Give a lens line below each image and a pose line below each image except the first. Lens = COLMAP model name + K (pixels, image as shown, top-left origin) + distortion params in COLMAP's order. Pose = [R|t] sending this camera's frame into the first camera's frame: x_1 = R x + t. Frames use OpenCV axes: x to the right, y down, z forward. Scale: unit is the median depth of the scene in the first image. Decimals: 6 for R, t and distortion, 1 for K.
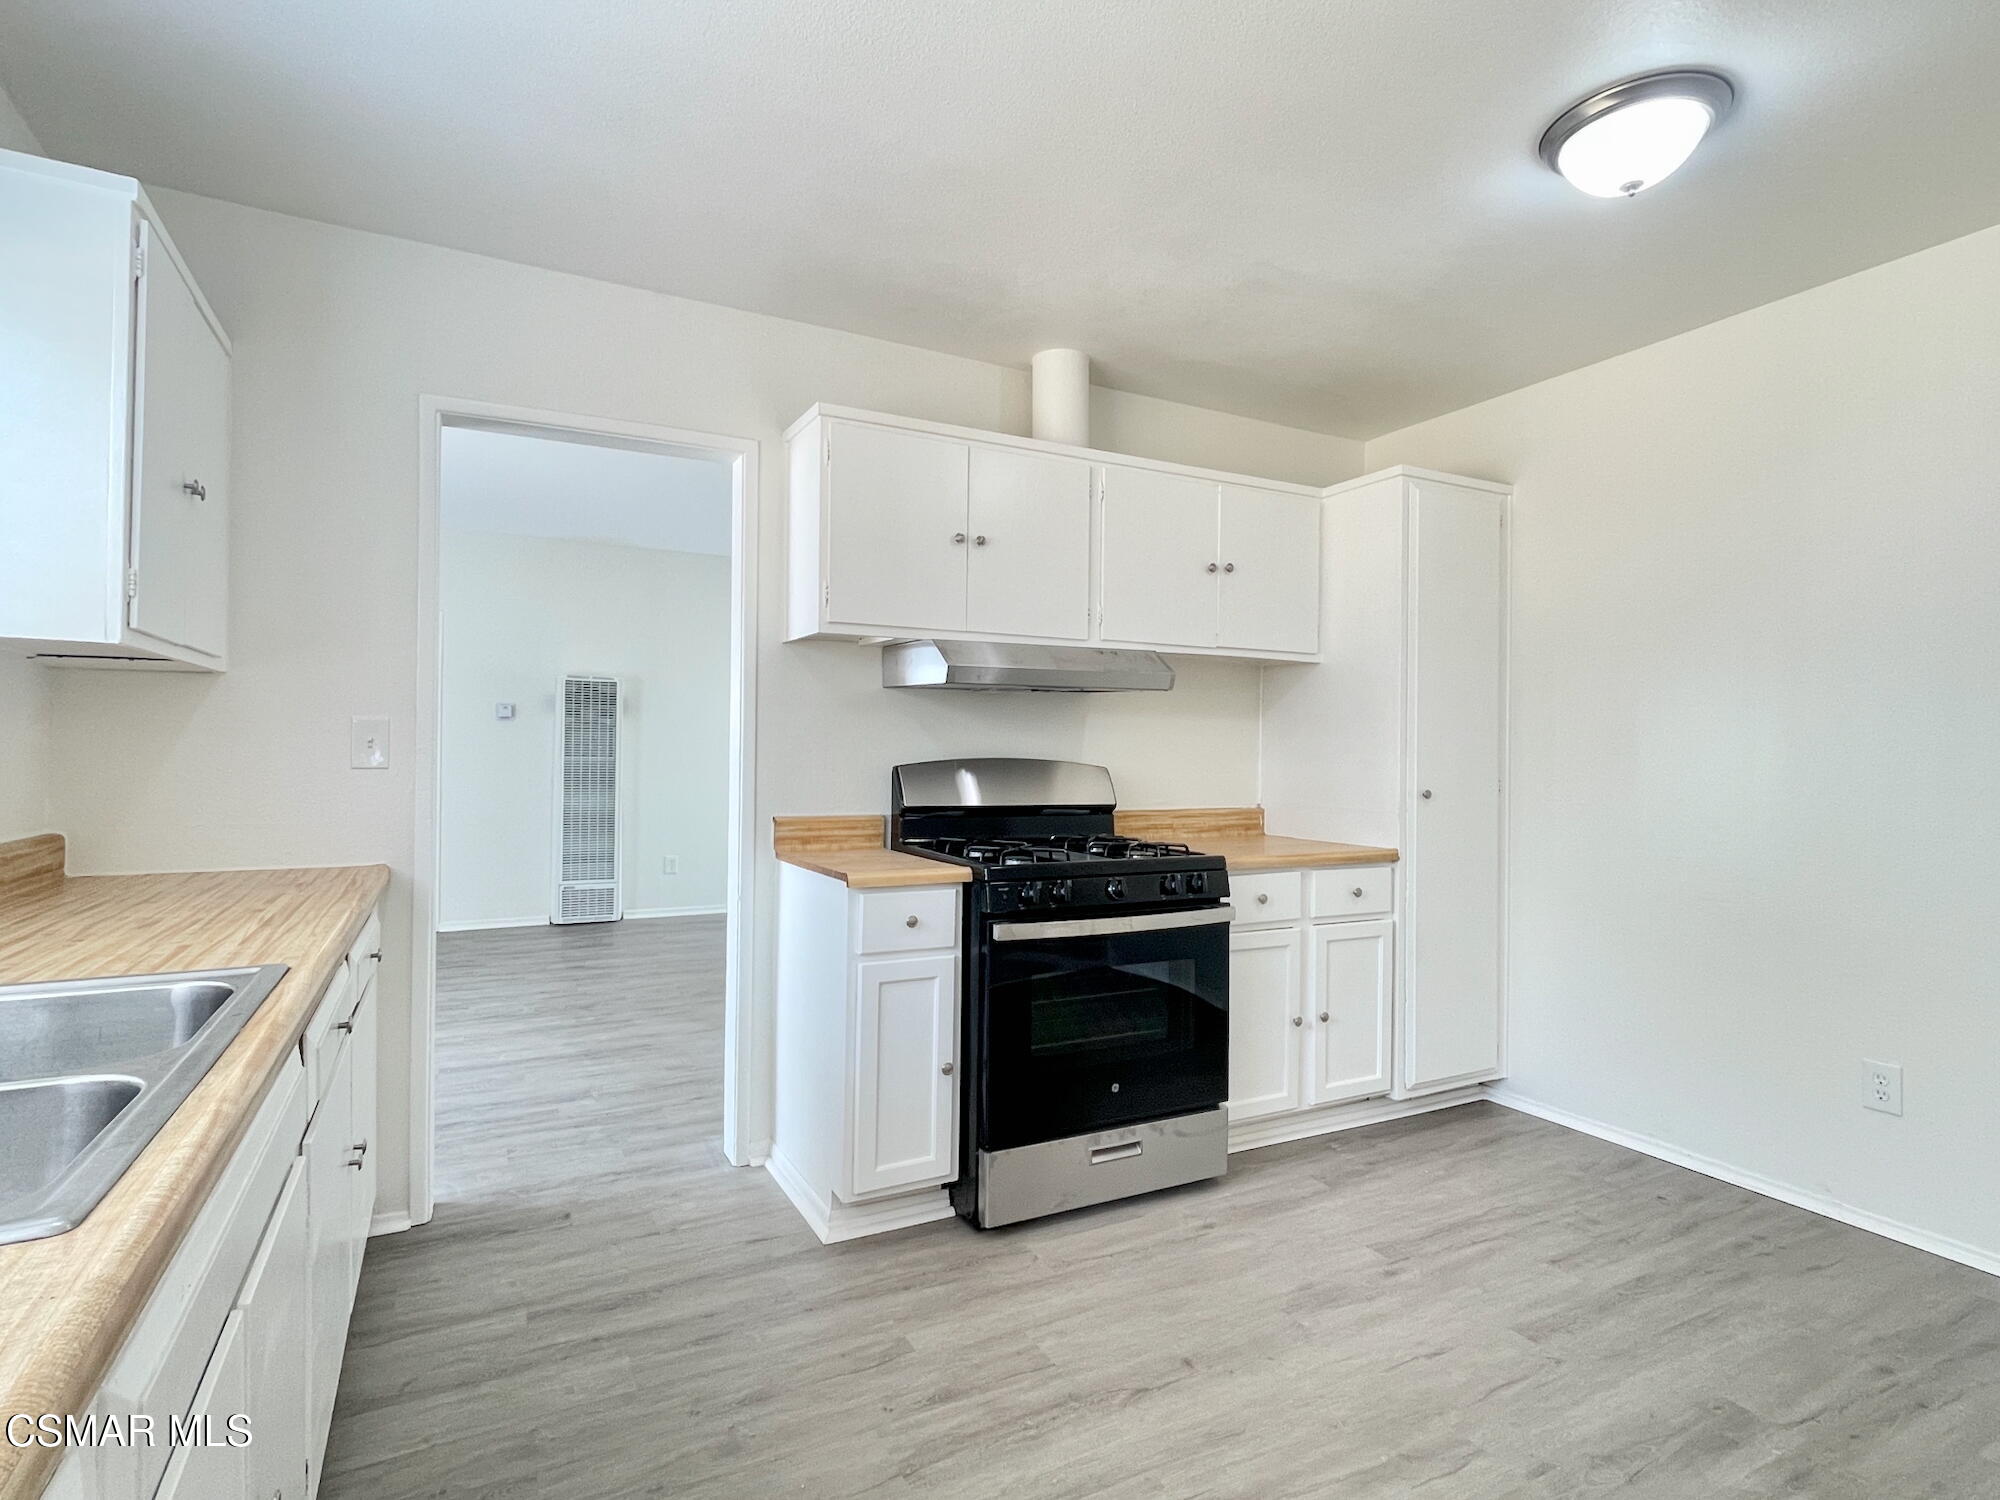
lens RADIAL K [[1009.1, 0, 992.0], [0, 1009.1, 752.4], [0, 0, 1]] dist [-0.007874, 0.005877]
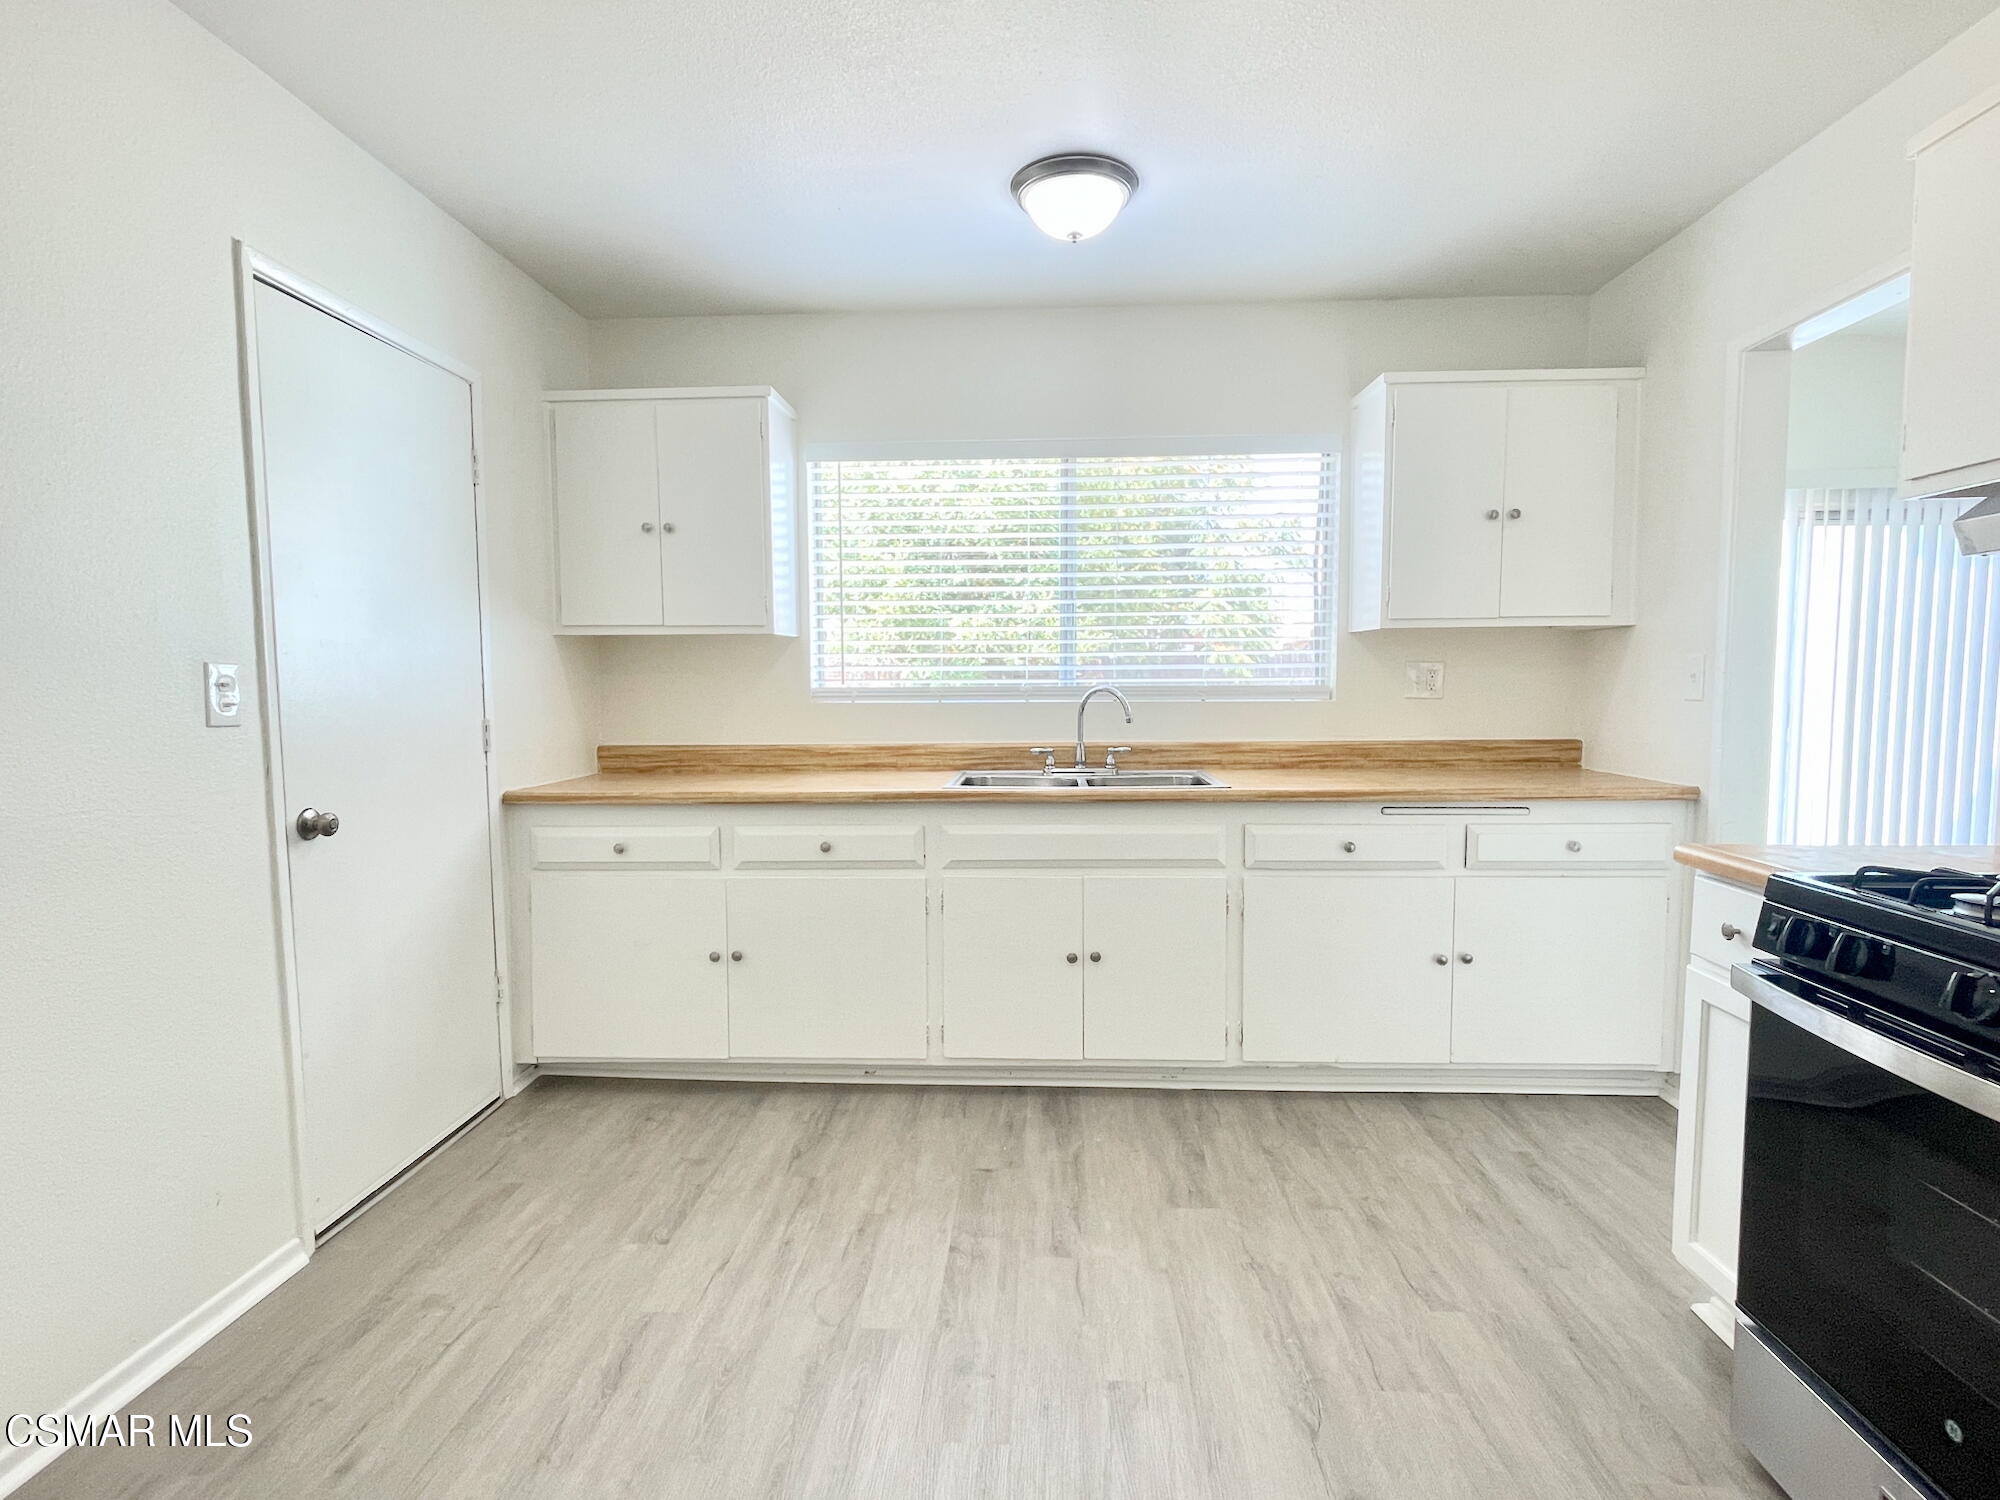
lens RADIAL K [[1009.1, 0, 992.0], [0, 1009.1, 752.4], [0, 0, 1]] dist [-0.007874, 0.005877]
pose [[-0.510607, 0.054733, -0.858070, 0.490011], [0.001509, 0.998027, 0.062762, 0.002443], [0.859813, 0.030752, -0.509683, 0.588401]]
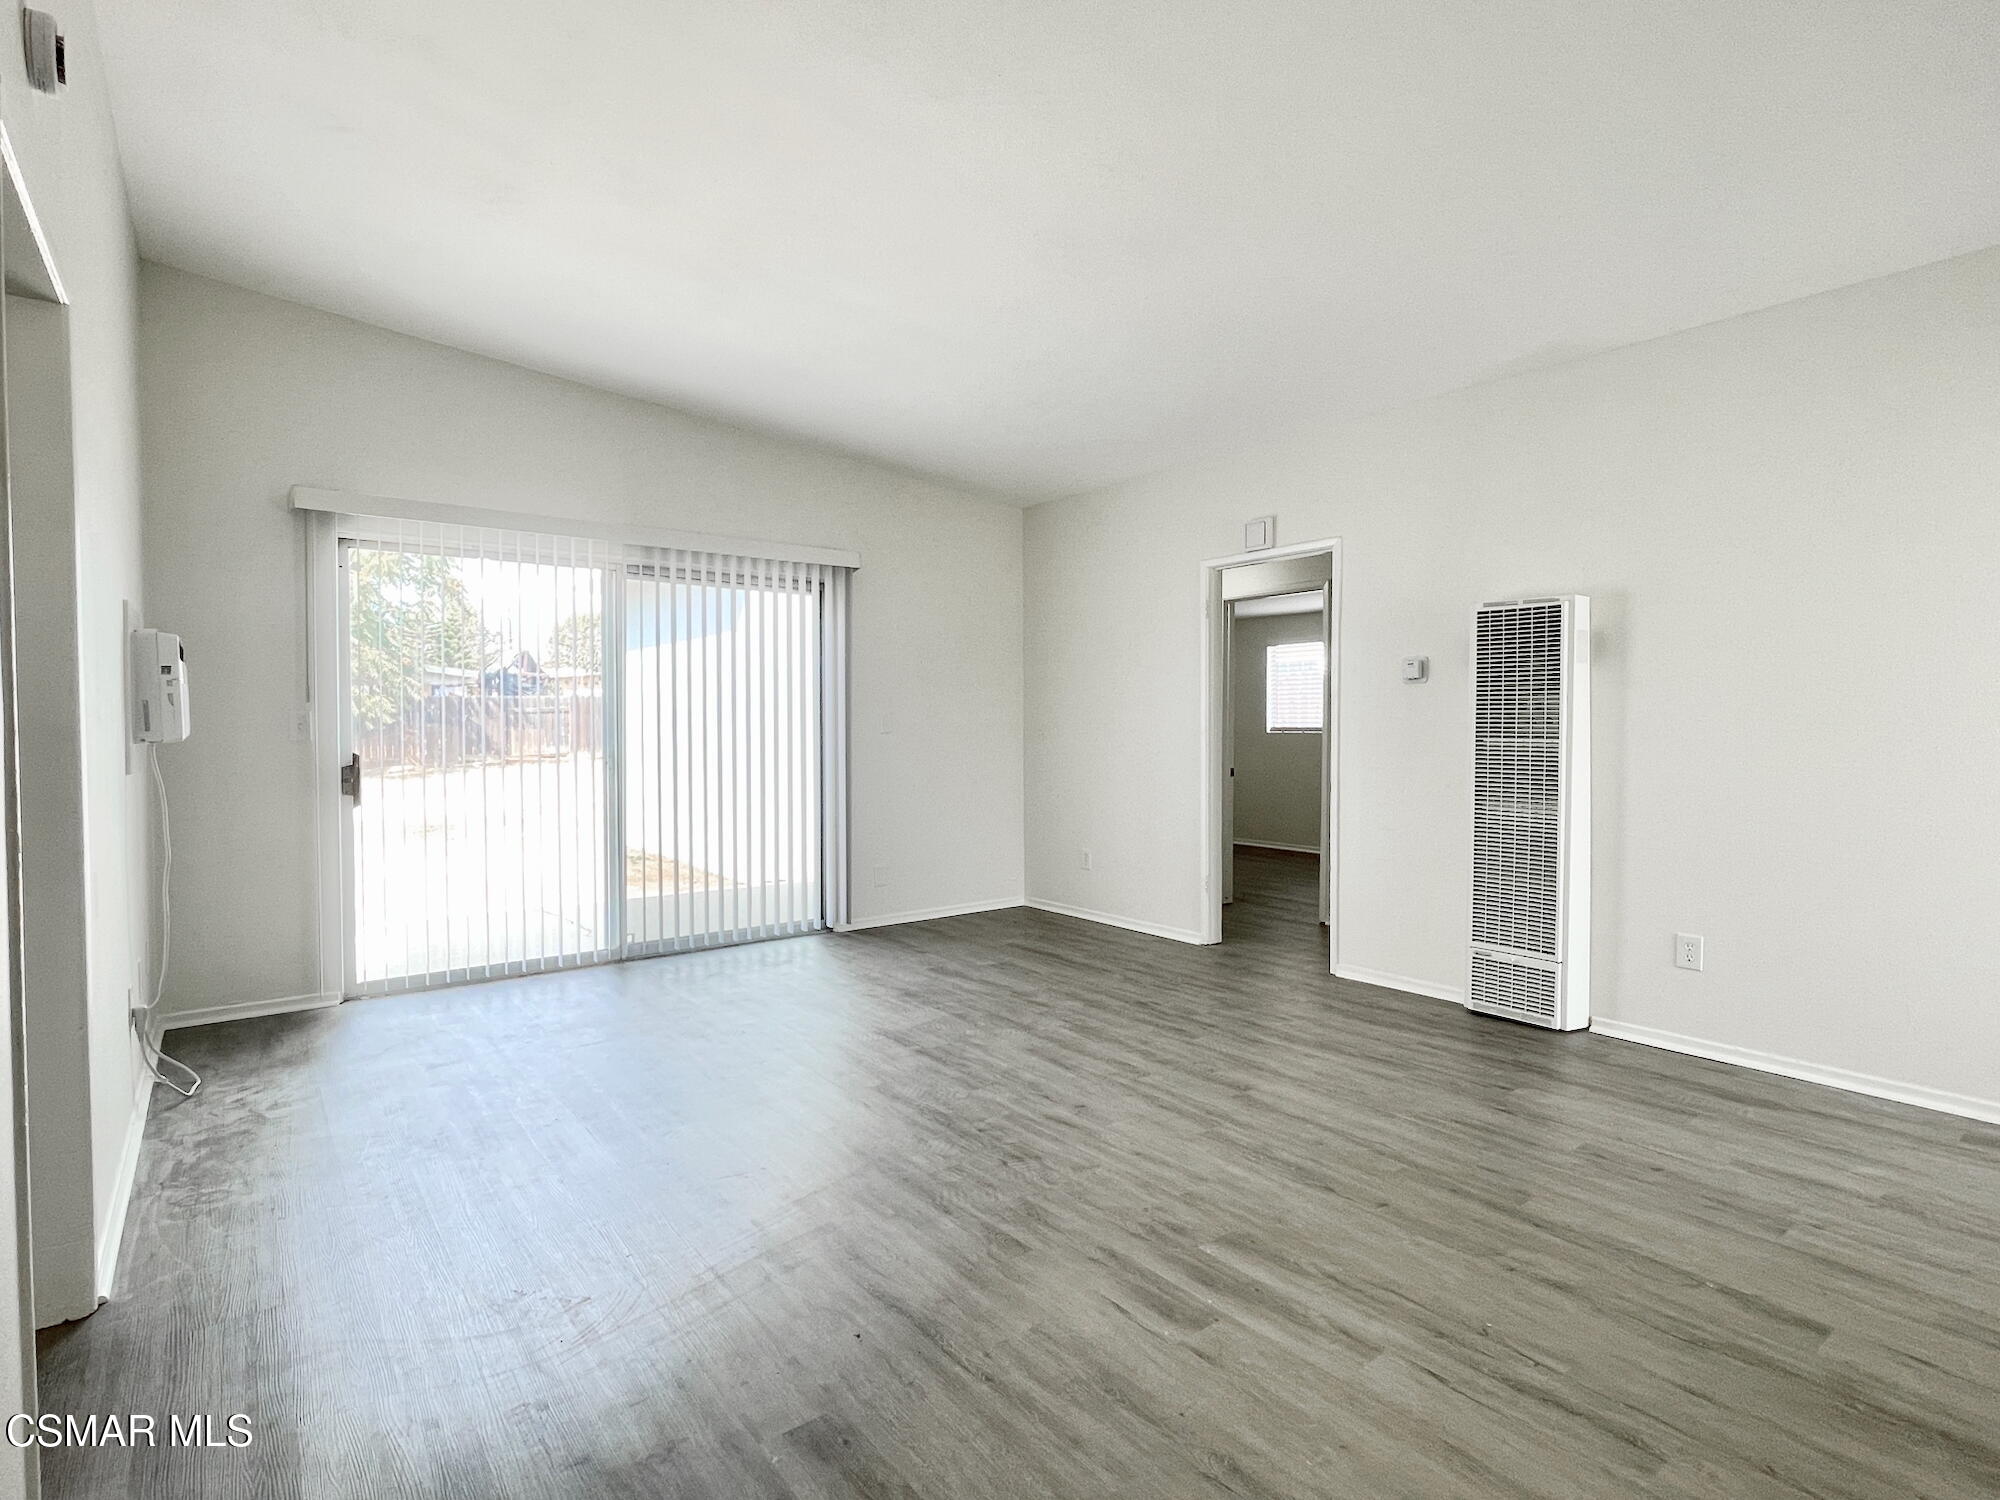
lens RADIAL K [[1009.1, 0, 992.0], [0, 1009.1, 752.4], [0, 0, 1]] dist [-0.007874, 0.005877]
pose [[0.168862, 0.019648, -0.985444, 0.227343], [0.003172, 0.999785, 0.020478, -0.001026], [0.985635, -0.006584, 0.168764, 1.076290]]
